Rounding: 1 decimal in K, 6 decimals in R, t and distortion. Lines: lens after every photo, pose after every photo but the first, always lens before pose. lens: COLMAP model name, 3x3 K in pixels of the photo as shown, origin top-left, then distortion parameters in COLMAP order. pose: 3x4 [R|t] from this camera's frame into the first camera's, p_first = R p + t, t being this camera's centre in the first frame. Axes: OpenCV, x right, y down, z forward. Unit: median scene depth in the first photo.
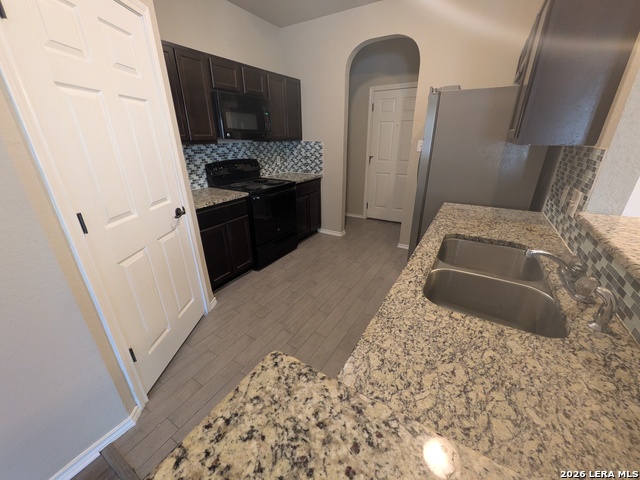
lens RADIAL K [[252.9, 0, 321.1], [0, 252.9, 241.4], [0, 0, 1]] dist [0.000035, 0.000392]
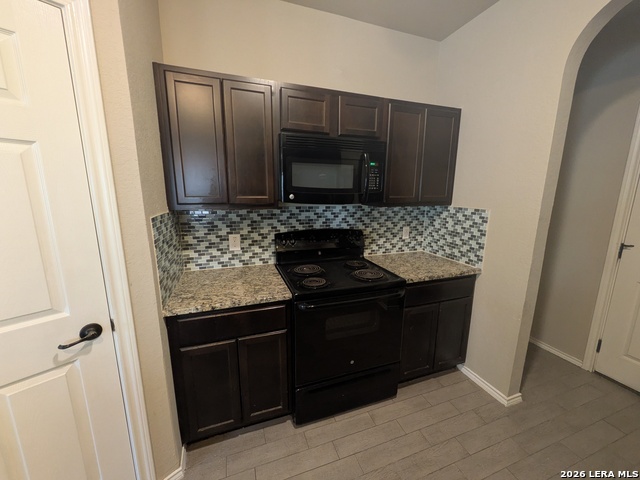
lens RADIAL K [[252.9, 0, 321.1], [0, 252.9, 241.4], [0, 0, 1]] dist [0.000035, 0.000392]
pose [[0.774439, 0.136076, -0.617841, 0.067421], [-0.256439, 0.960288, -0.109938, -0.185731], [0.578346, 0.243579, 0.778579, 0.408346]]
